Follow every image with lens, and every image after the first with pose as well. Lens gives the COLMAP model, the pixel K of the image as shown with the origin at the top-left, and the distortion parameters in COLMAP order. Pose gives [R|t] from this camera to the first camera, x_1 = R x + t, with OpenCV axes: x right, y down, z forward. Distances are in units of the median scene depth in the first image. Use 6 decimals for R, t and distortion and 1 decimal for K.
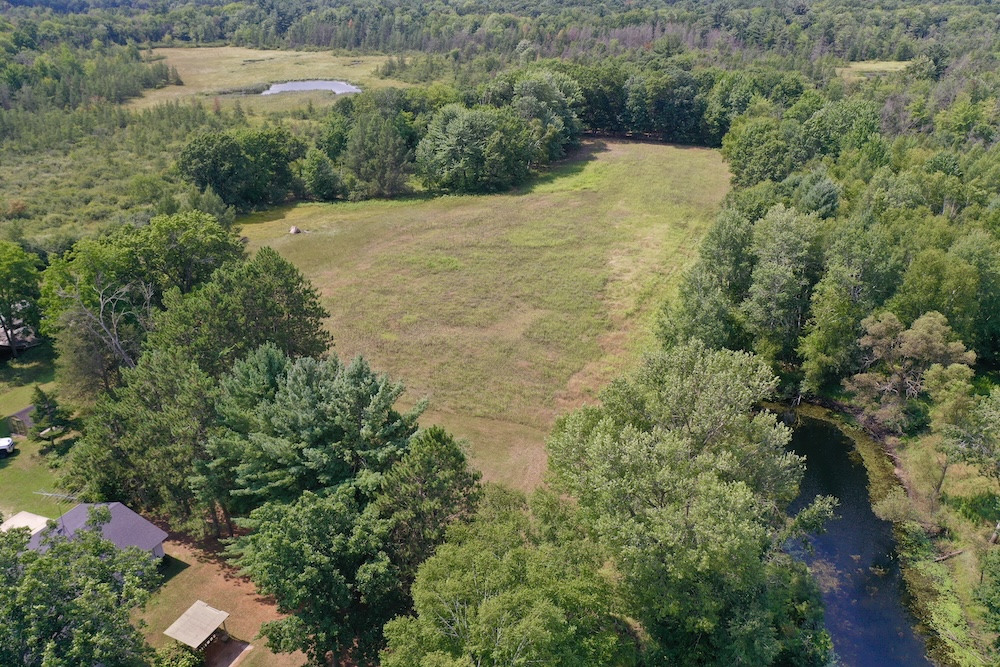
lens RADIAL K [[787.1, 0, 500.0], [0, 787.1, 333.5], [0, 0, 1]] dist [-0.002659, 0.022469]
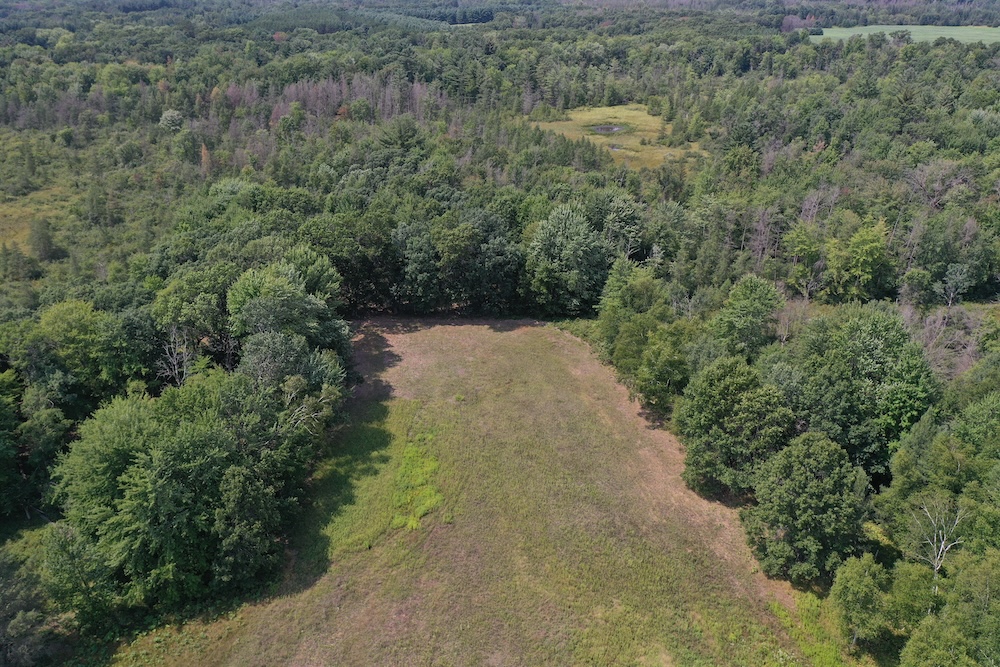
lens RADIAL K [[787.1, 0, 500.0], [0, 787.1, 333.5], [0, 0, 1]] dist [-0.002659, 0.022469]
pose [[0.904116, -0.177482, 0.388682, -0.011770], [0.180545, 0.983140, 0.028959, -0.129023], [-0.387269, 0.043992, 0.920917, 0.208269]]
